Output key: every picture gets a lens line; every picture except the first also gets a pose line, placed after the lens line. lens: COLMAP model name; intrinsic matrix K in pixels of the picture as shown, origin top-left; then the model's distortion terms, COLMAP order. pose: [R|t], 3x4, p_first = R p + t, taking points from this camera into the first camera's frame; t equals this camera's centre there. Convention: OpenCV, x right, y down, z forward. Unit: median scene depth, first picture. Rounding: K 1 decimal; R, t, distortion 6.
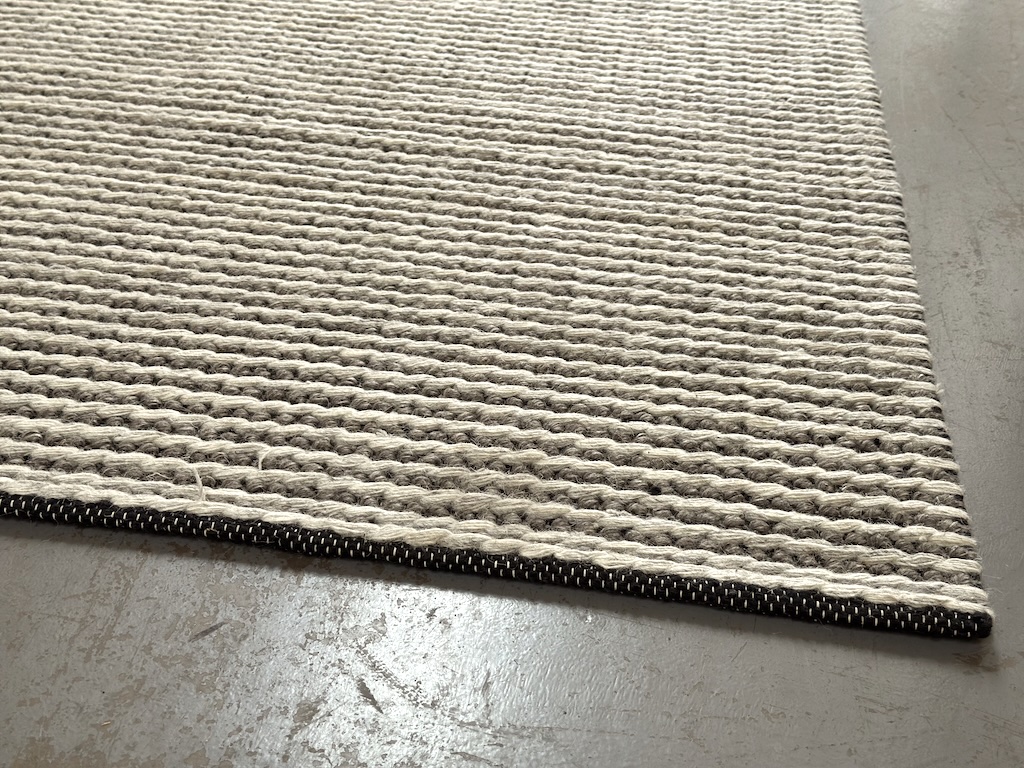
lens RADIAL K [[1445.1, 0, 516.0], [0, 1445.1, 381.4], [0, 0, 1]] dist [0.140944, 0.000000]
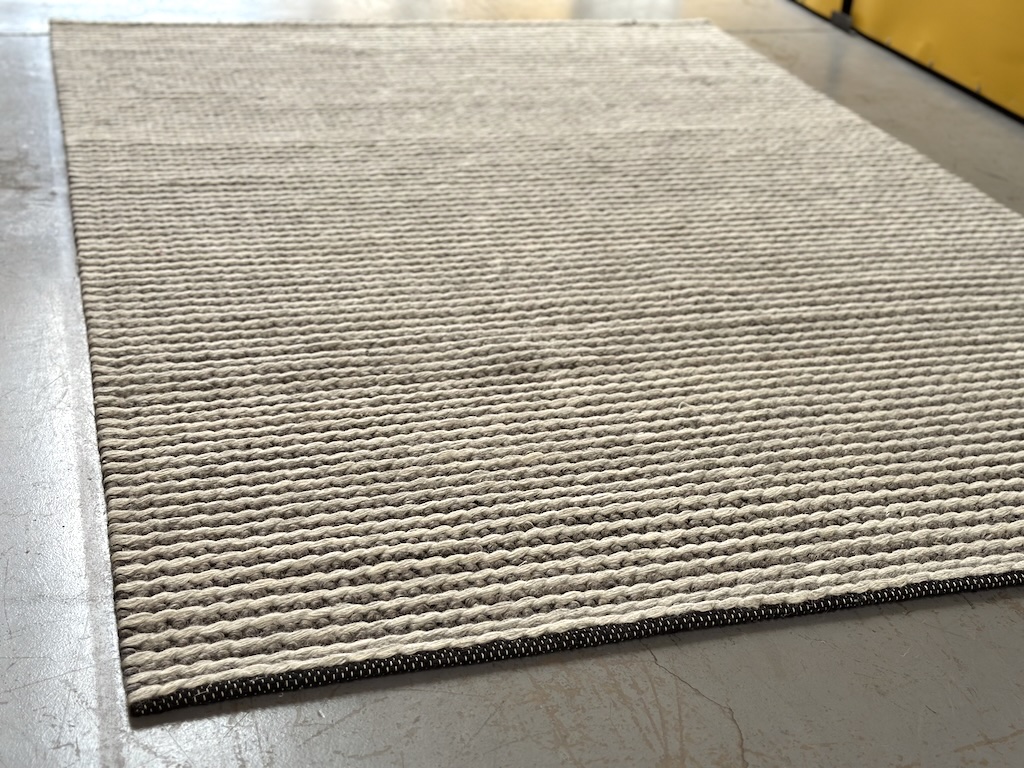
lens RADIAL K [[1445.1, 0, 511.9], [0, 1445.1, 390.7], [0, 0, 1]] dist [0.140944, 0.000000]
pose [[0.909539, -0.176133, 0.376451, -1.308524], [0.198423, 0.979893, -0.020938, -0.176291], [-0.365194, 0.093741, 0.926200, -0.265471]]
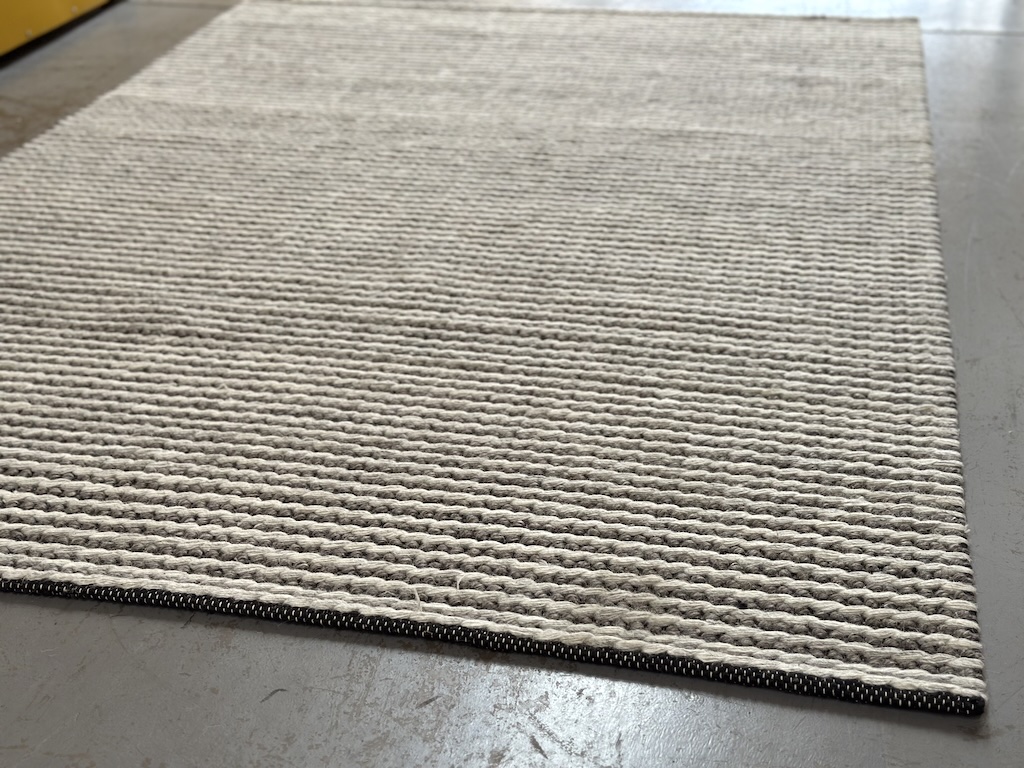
lens RADIAL K [[1445.1, 0, 508.3], [0, 1445.1, 379.5], [0, 0, 1]] dist [0.140944, 0.000000]
pose [[0.993834, -0.015259, -0.109822, 0.028536], [0.006675, 0.996922, -0.078111, -0.030541], [0.110676, 0.076896, 0.990877, -0.385140]]
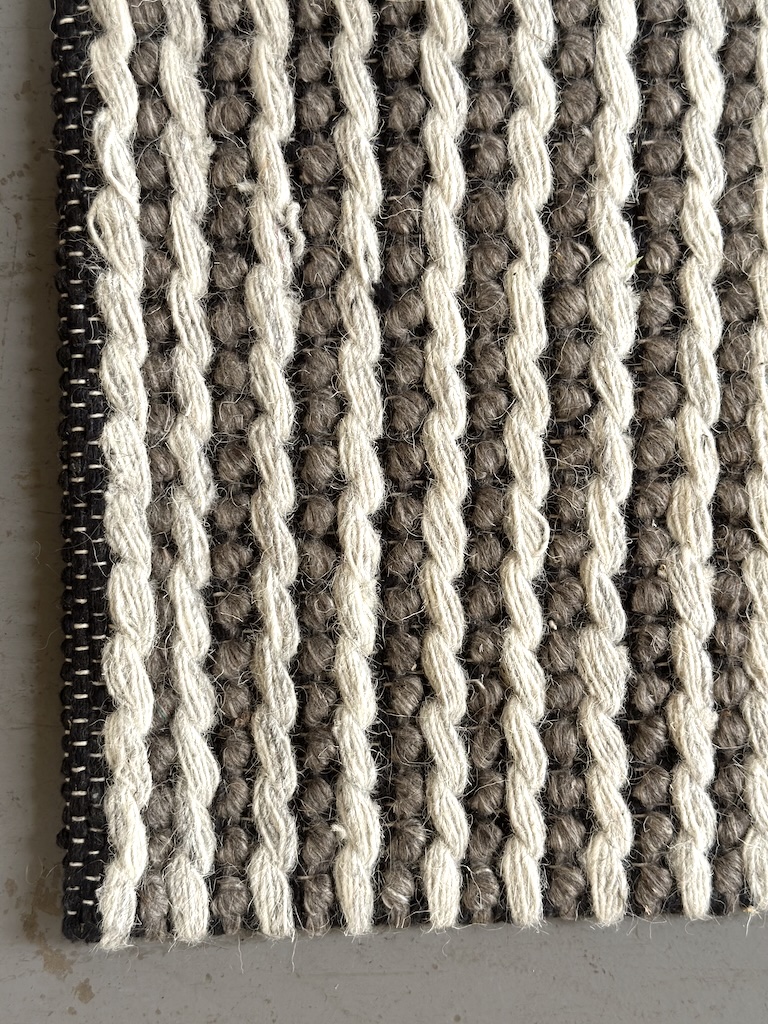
lens RADIAL K [[1445.1, 0, 384.1], [0, 1445.1, 514.1], [0, 0, 1]] dist [0.140944, 0.000000]
pose [[0.159473, 0.987088, 0.015007, 0.151010], [-0.577154, 0.080890, 0.812619, -0.292651], [0.800913, -0.138252, 0.582602, 0.675918]]
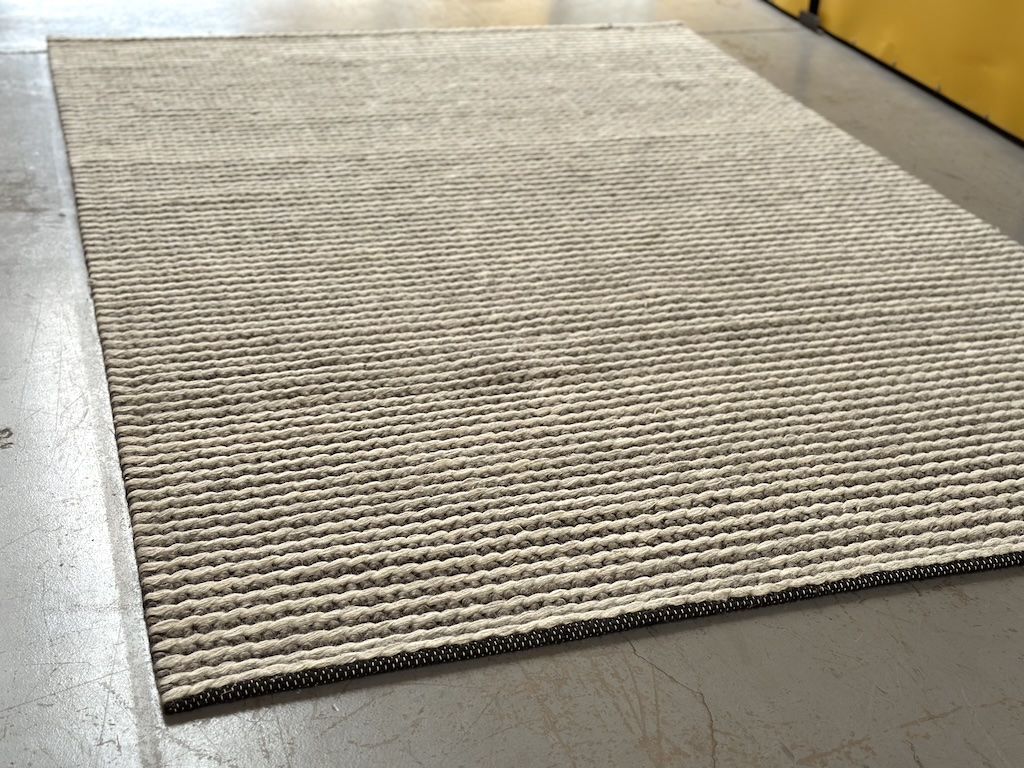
lens RADIAL K [[1445.1, 0, 521.0], [0, 1445.1, 384.5], [0, 0, 1]] dist [0.140944, 0.000000]
pose [[0.900162, -0.200892, 0.386460, -1.351182], [0.219107, 0.975696, -0.003161, -0.220647], [-0.376432, 0.087521, 0.922301, -0.398764]]
